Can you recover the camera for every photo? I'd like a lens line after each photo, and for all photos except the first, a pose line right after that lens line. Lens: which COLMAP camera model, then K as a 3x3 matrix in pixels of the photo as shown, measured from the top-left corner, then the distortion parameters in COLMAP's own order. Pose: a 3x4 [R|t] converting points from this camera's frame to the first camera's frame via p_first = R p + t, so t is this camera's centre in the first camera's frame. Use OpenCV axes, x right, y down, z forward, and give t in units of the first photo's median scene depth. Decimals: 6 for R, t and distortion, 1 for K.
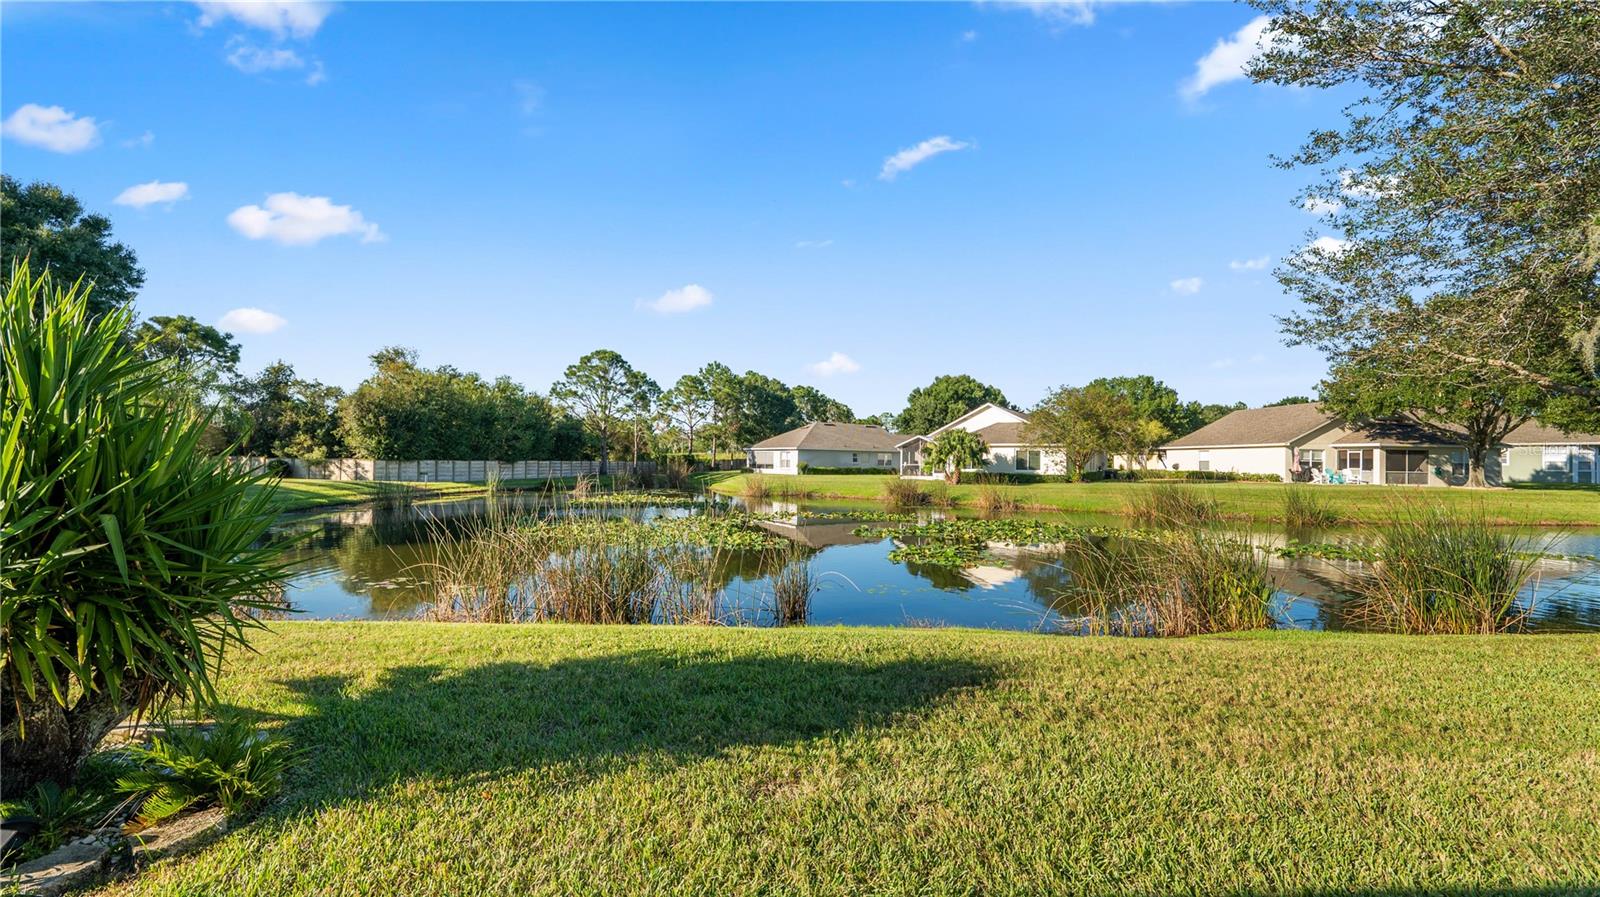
lens RADIAL K [[657.0, 0, 798.5], [0, 657.0, 453.6], [0, 0, 1]] dist [-0.011146, 0.001207]
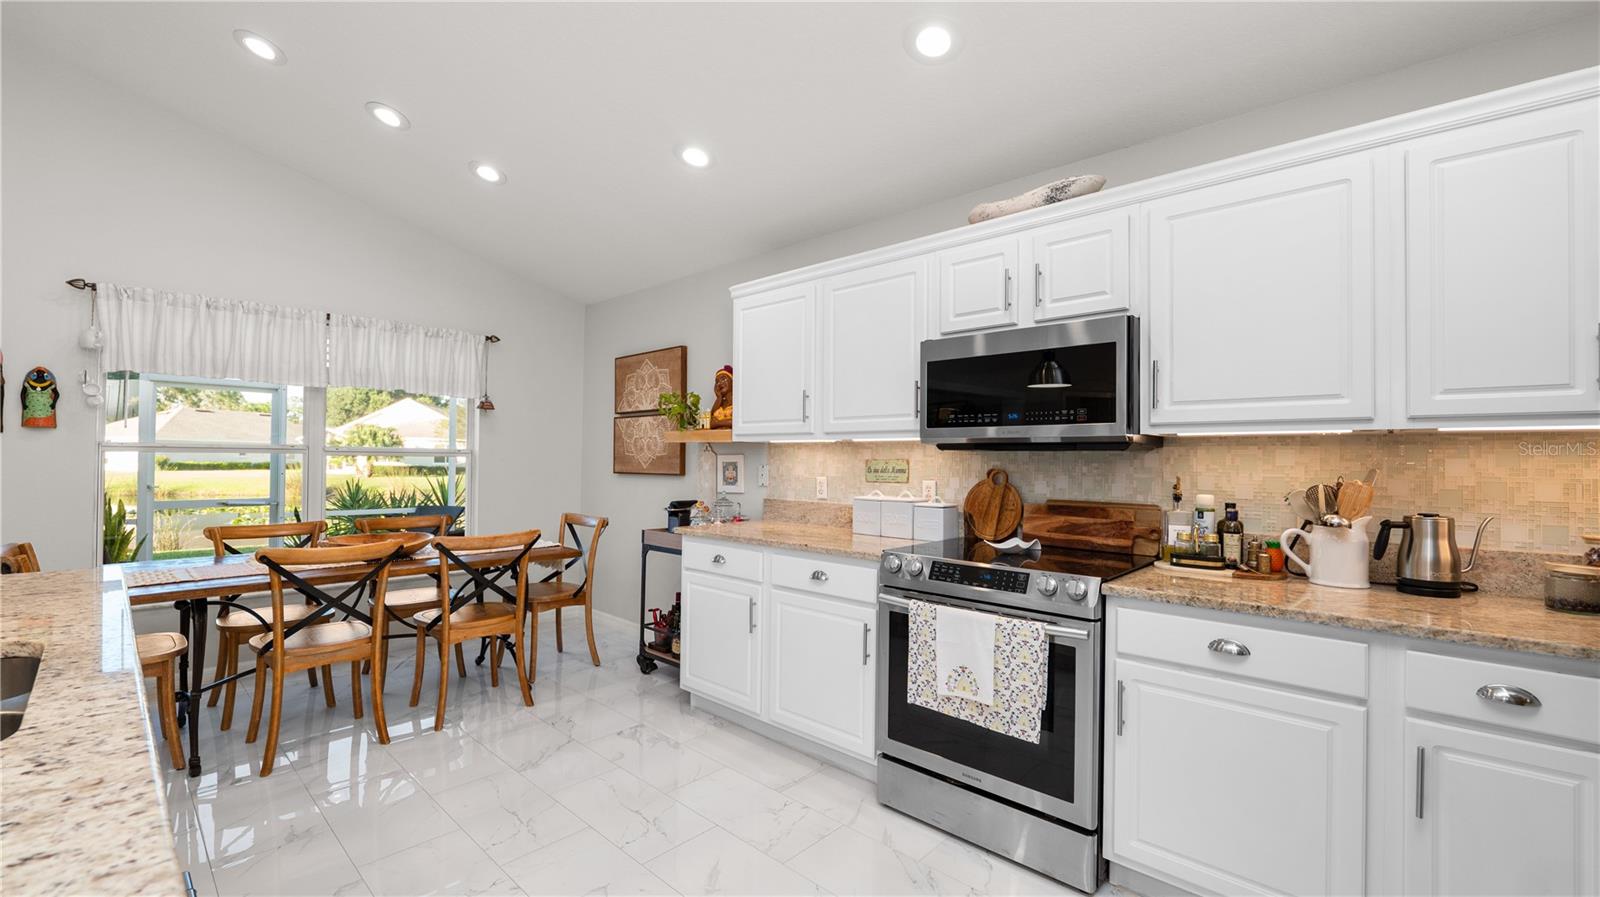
lens RADIAL K [[657.0, 0, 799.9], [0, 657.0, 454.8], [0, 0, 1]] dist [-0.011146, 0.001207]
pose [[0.703409, -0.002022, 0.710783, -0.011351], [-0.008189, 0.999907, 0.010949, -0.003764], [-0.710738, -0.013522, 0.703326, -0.146823]]
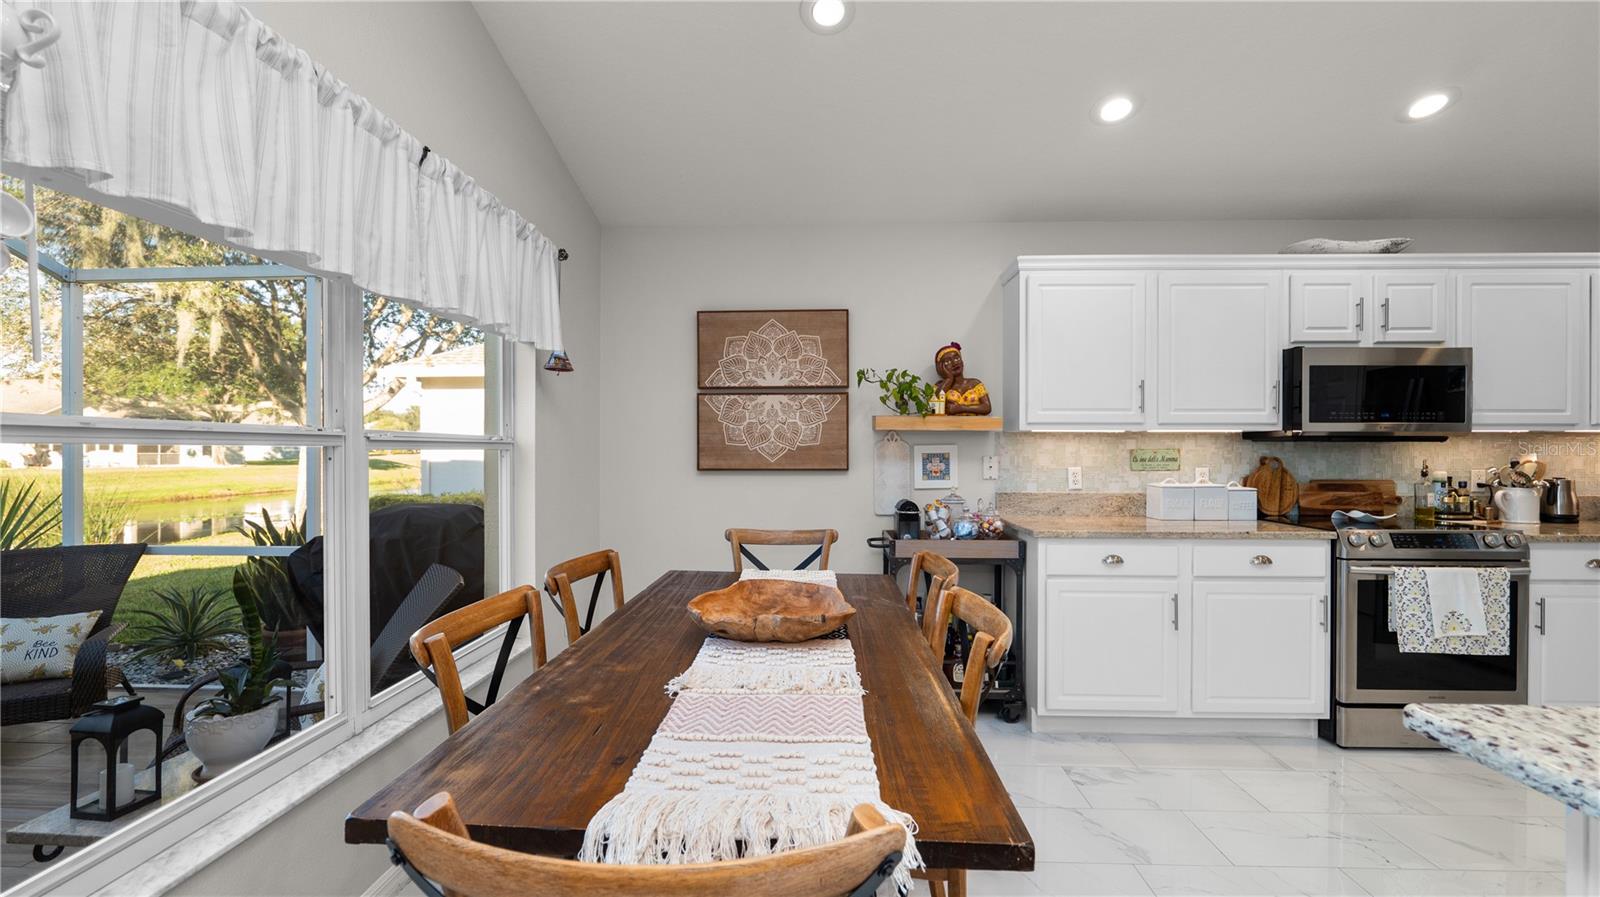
lens RADIAL K [[657.0, 0, 794.7], [0, 657.0, 452.7], [0, 0, 1]] dist [-0.011146, 0.001207]
pose [[0.072932, -0.021811, 0.997098, -0.026533], [-0.012944, 0.999656, 0.022814, -0.003457], [-0.997253, -0.014570, 0.072624, -0.090990]]
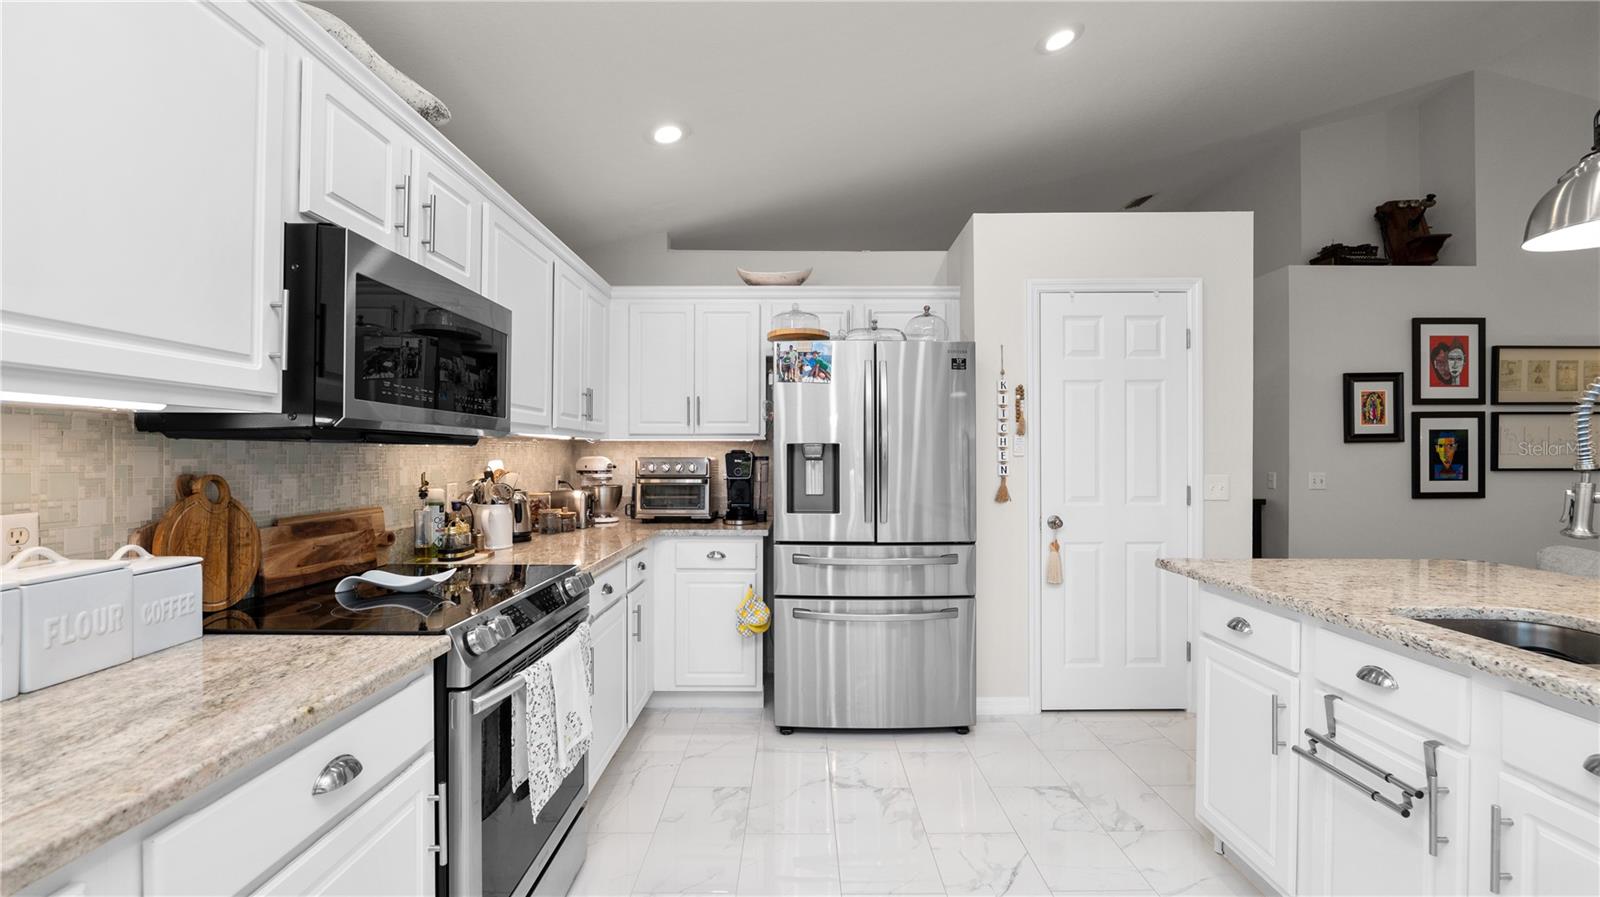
lens RADIAL K [[657.0, 0, 796.9], [0, 657.0, 452.6], [0, 0, 1]] dist [-0.011146, 0.001207]
pose [[-0.999138, -0.024541, 0.033494, 0.007677], [-0.025059, 0.999571, -0.015134, -0.003349], [-0.033108, -0.015960, -0.999324, -0.103673]]
